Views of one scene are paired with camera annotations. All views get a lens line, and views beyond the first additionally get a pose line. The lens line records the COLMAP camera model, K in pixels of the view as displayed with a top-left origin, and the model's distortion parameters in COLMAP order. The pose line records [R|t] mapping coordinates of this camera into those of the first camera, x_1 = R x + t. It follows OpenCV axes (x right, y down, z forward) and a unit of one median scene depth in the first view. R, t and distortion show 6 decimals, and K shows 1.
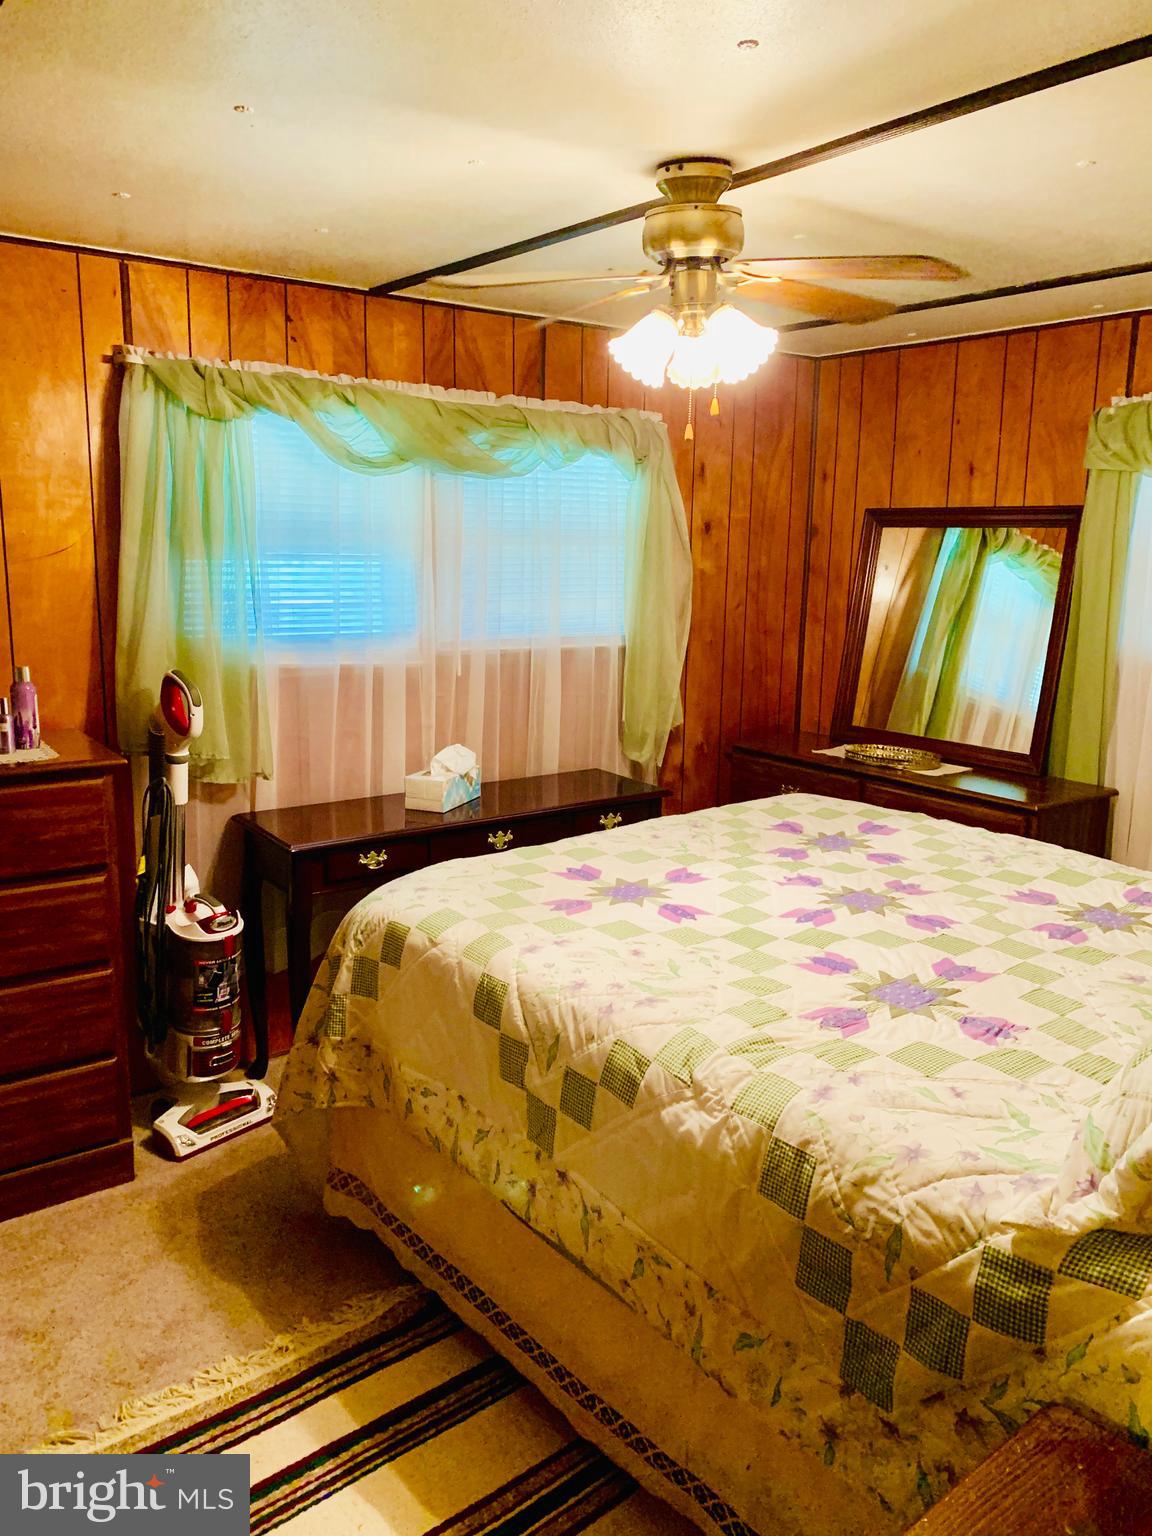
lens RADIAL K [[1158.4, 0, 577.2], [0, 1158.4, 768.6], [0, 0, 1]] dist [0.018982, -0.022245]
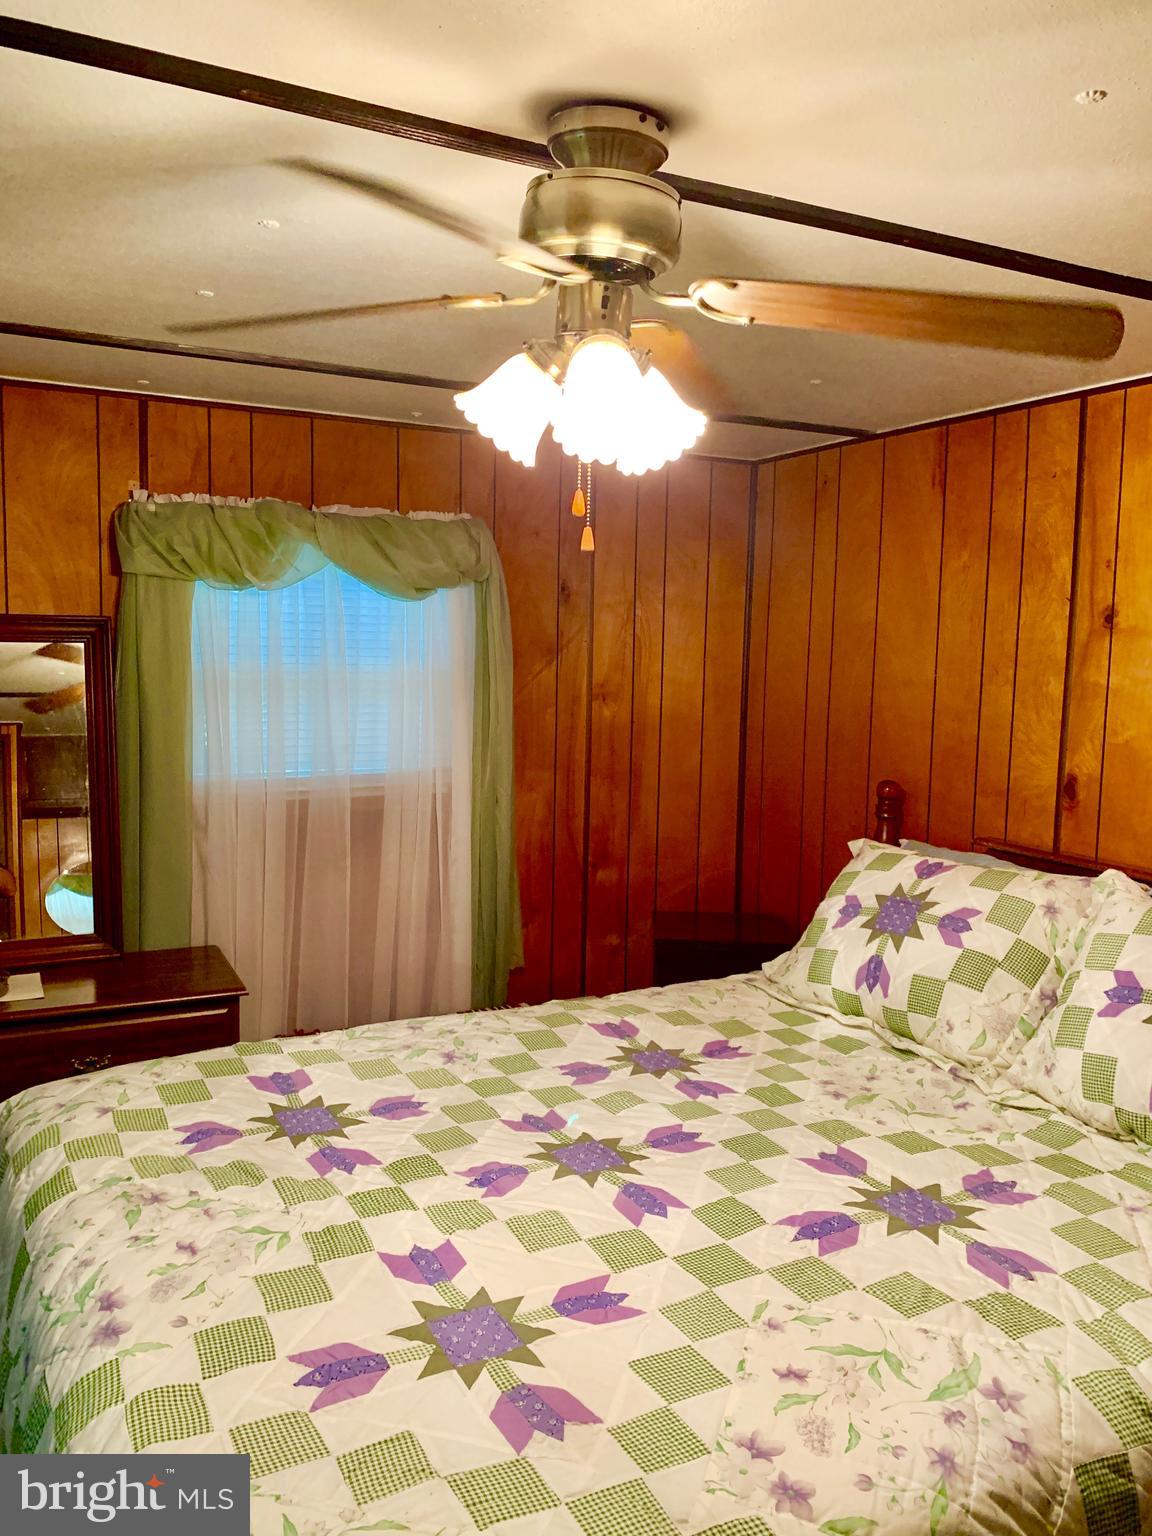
lens RADIAL K [[1158.4, 0, 575.0], [0, 1158.4, 758.8], [0, 0, 1]] dist [0.018982, -0.022245]
pose [[0.168489, -0.099322, 0.980687, -0.513222], [0.172257, 0.982568, 0.069918, -0.212837], [-0.970535, 0.157149, 0.182661, 0.906871]]
